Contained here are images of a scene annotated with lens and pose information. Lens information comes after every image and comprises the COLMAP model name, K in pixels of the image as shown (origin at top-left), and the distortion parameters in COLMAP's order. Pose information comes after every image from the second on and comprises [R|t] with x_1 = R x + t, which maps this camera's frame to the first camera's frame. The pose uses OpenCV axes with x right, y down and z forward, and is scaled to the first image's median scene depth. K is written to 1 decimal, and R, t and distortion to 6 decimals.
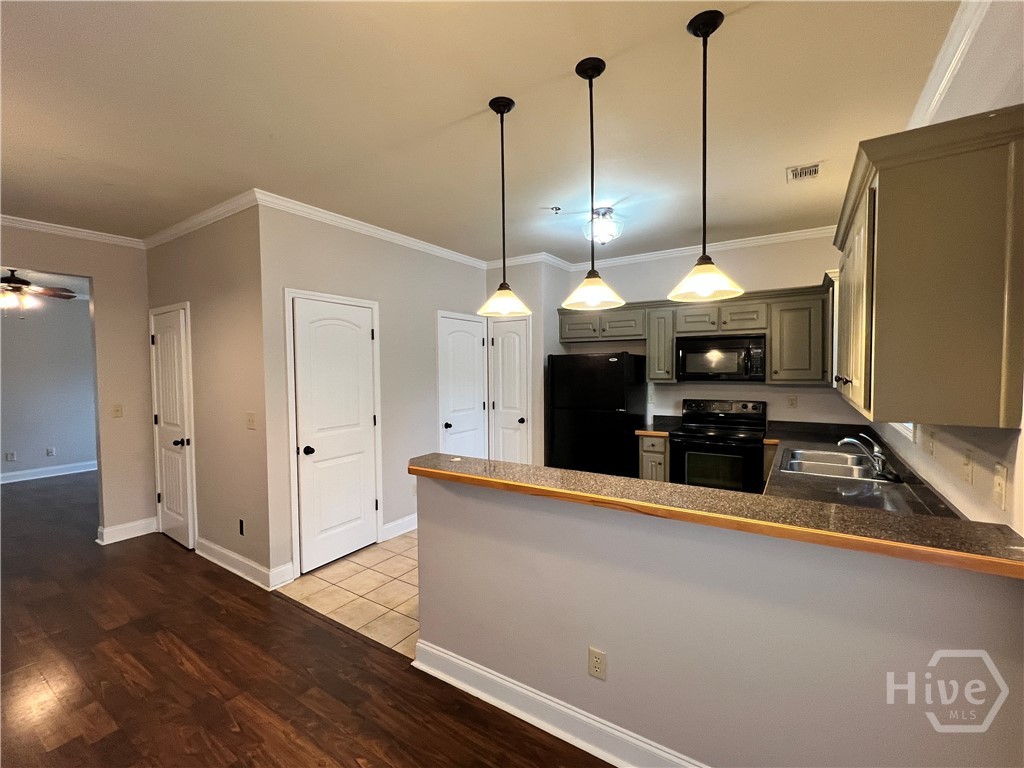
lens RADIAL K [[443.6, 0, 517.8], [0, 443.6, 385.8], [0, 0, 1]] dist [-0.003394, 0.000249]
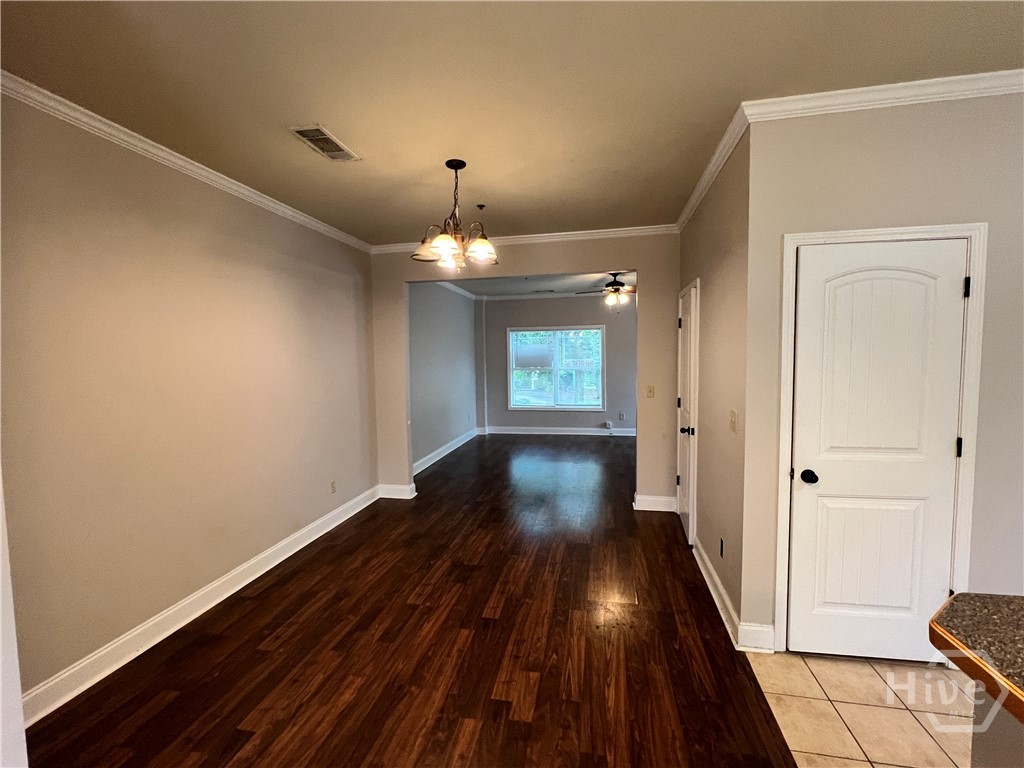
lens RADIAL K [[443.6, 0, 510.2], [0, 443.6, 383.3], [0, 0, 1]] dist [-0.003394, 0.000249]
pose [[0.358025, 0.062998, -0.931584, -0.021636], [-0.024246, 0.998012, 0.058172, -0.017891], [0.933397, 0.001760, 0.358840, 0.302149]]
